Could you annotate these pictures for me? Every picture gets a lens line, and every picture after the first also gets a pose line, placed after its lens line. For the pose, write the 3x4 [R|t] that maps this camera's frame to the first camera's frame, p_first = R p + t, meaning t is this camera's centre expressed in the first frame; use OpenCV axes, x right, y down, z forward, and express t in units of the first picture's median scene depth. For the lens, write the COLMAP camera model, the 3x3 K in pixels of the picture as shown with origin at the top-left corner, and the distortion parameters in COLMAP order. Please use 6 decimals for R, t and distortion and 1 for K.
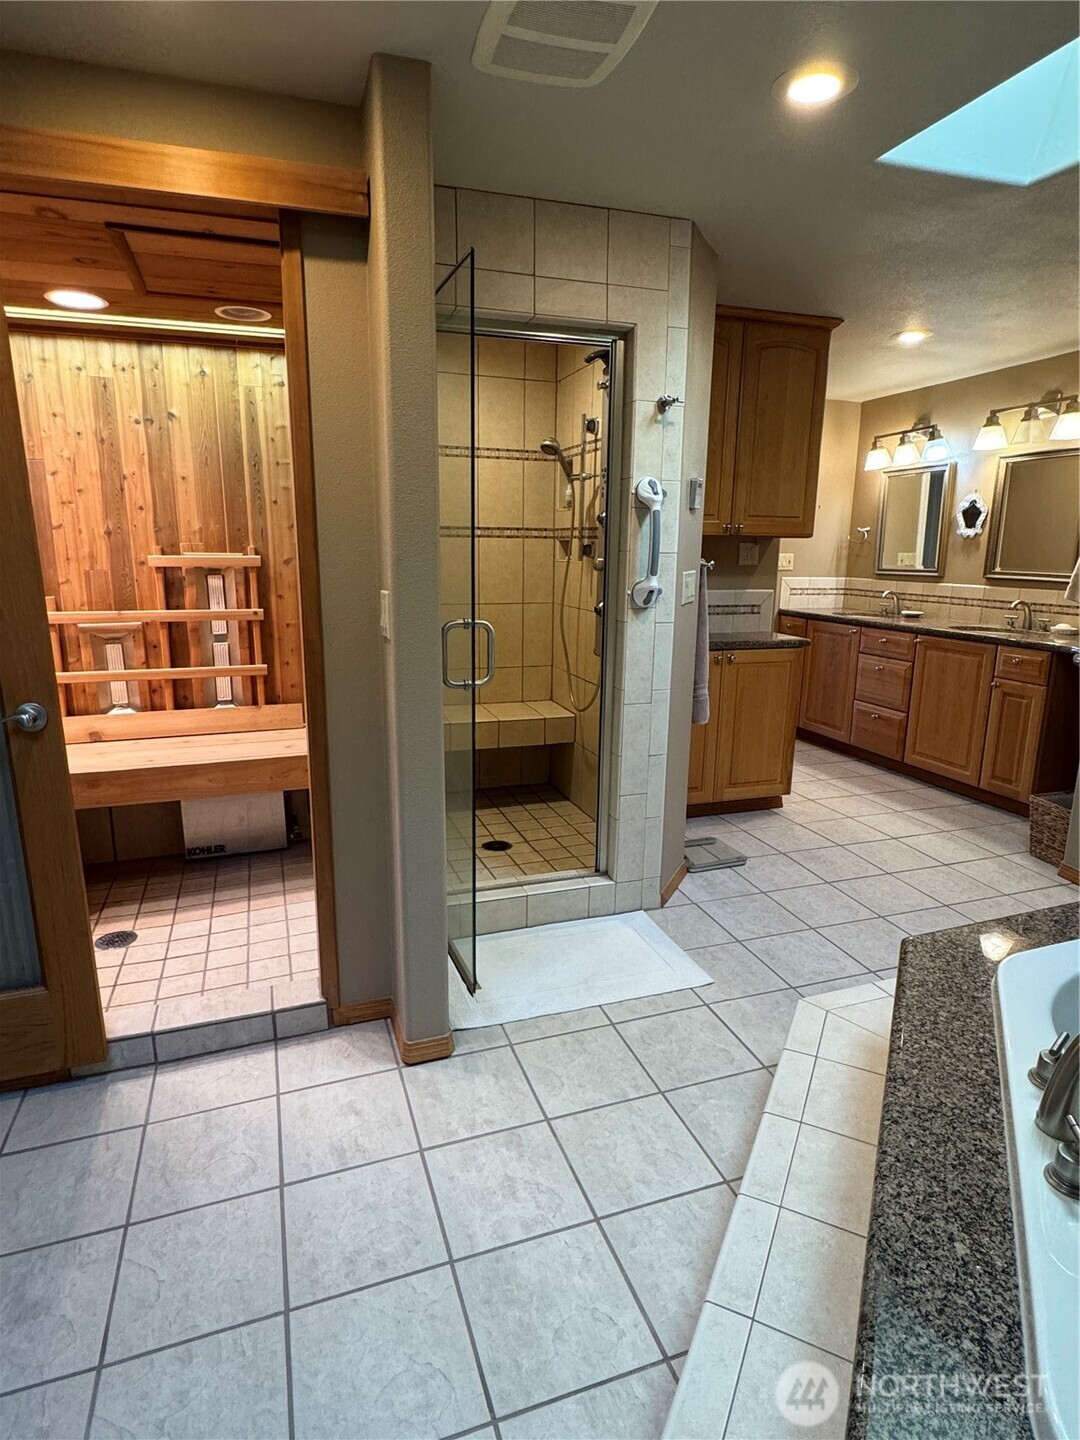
lens RADIAL K [[802.9, 0, 540.0], [0, 802.9, 720.0], [0, 0, 1]] dist [-0.006108, 0.002617]
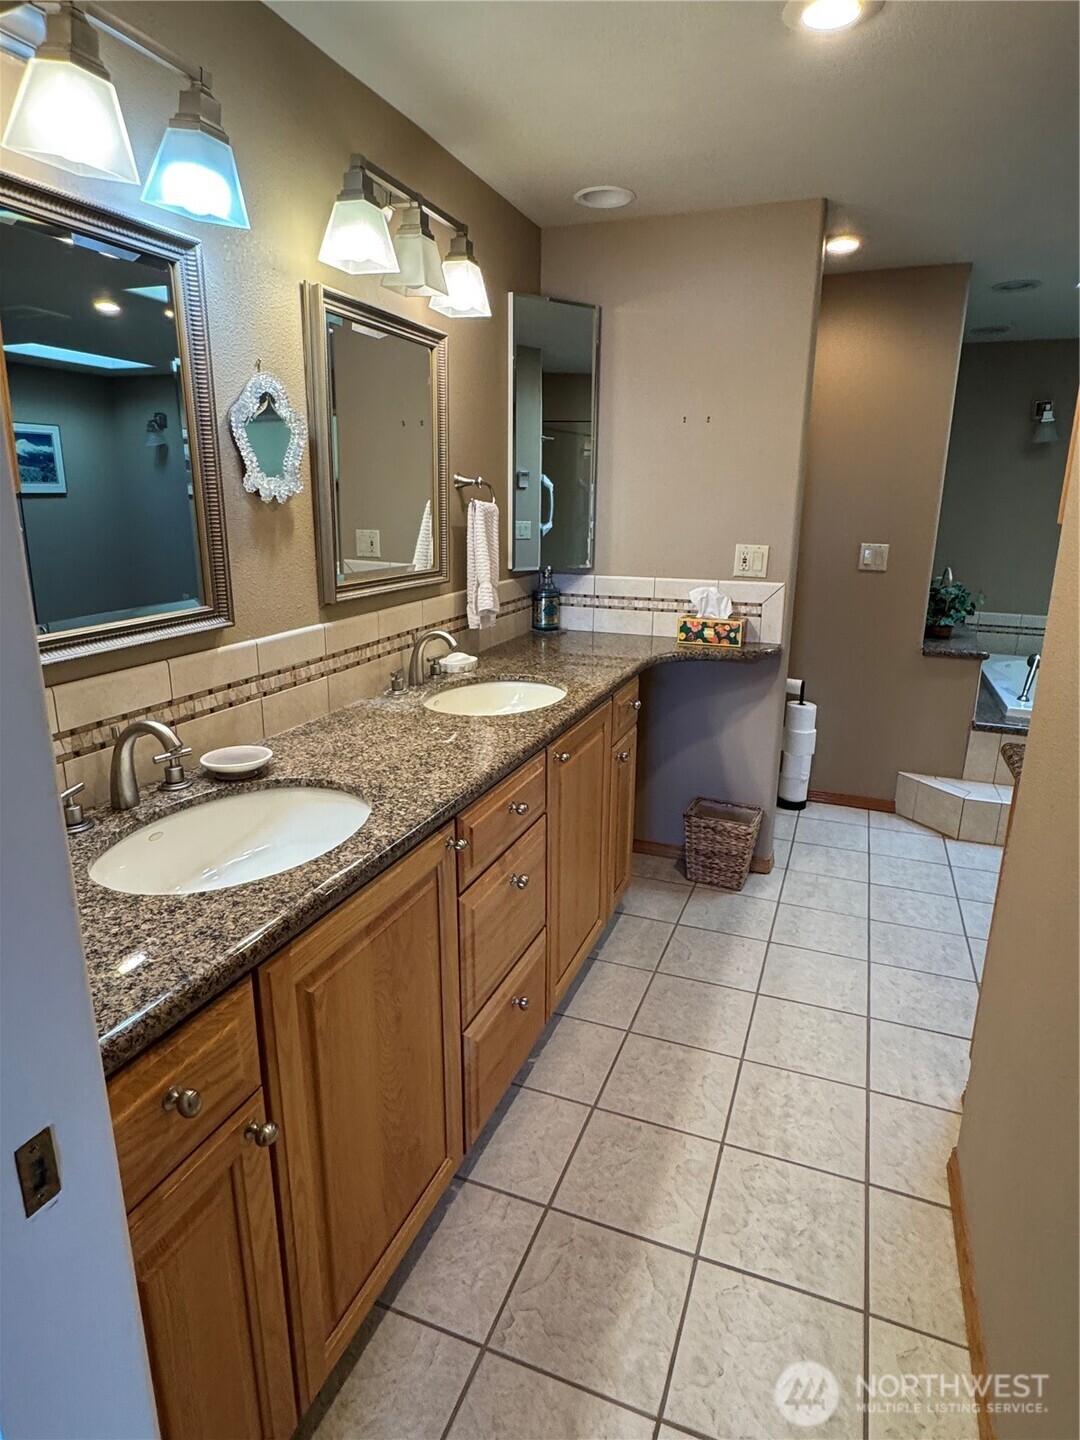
lens RADIAL K [[802.9, 0, 540.0], [0, 802.9, 720.0], [0, 0, 1]] dist [-0.006108, 0.002617]
pose [[-0.759625, -0.182235, 0.624308, 0.211255], [0.131163, 0.897288, 0.421510, -0.278278], [-0.636997, 0.402076, -0.657700, 1.210552]]
